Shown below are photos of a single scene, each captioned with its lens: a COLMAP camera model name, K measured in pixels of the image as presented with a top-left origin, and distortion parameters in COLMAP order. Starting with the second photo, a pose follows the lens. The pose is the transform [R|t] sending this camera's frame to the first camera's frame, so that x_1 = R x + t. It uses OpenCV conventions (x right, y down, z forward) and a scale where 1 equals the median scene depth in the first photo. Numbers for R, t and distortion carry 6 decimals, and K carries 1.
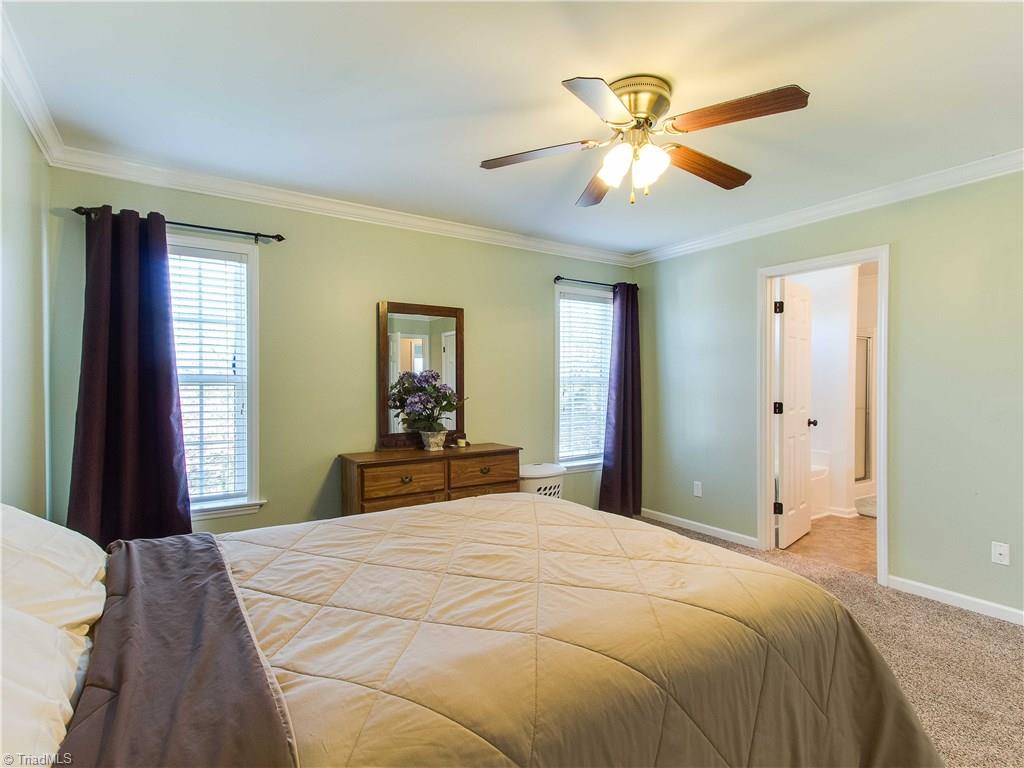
lens RADIAL K [[522.1, 0, 510.5], [0, 522.1, 385.4], [0, 0, 1]] dist [0.020696, -0.000129]
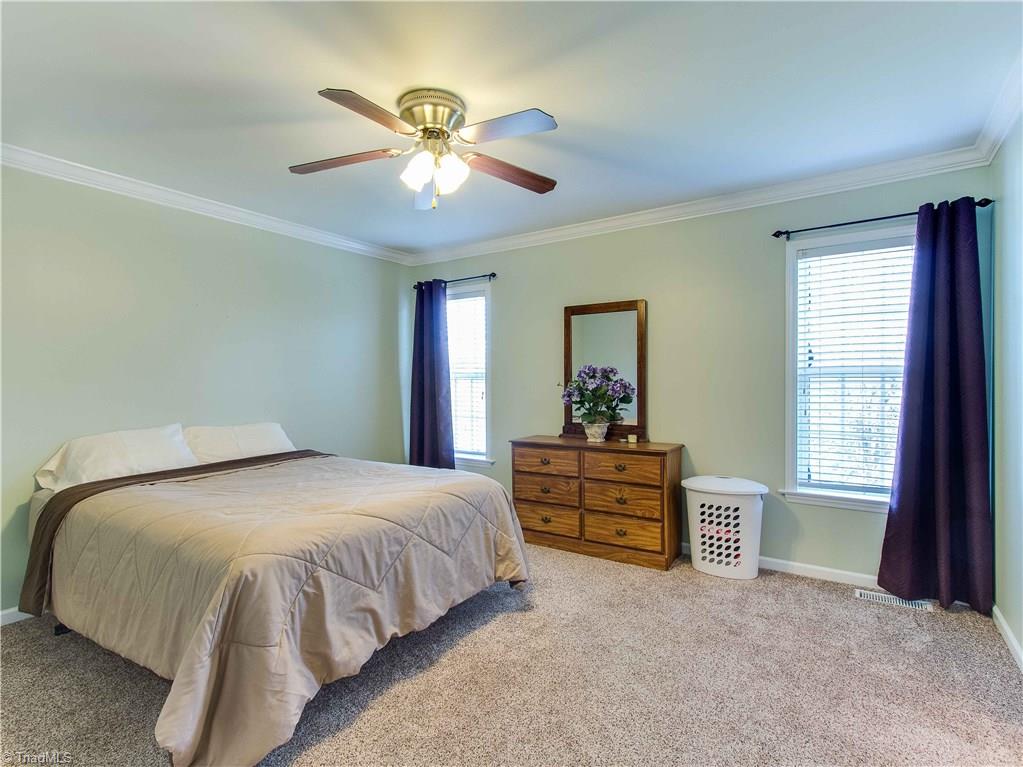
lens RADIAL K [[521.6, 0, 511.2], [0, 521.6, 381.2], [0, 0, 1]] dist [0.020696, -0.000129]
pose [[0.389063, 0.003641, -0.921204, 0.756924], [0.003168, 0.999981, 0.005291, -0.002985], [0.921206, -0.004977, 0.389044, 0.436051]]
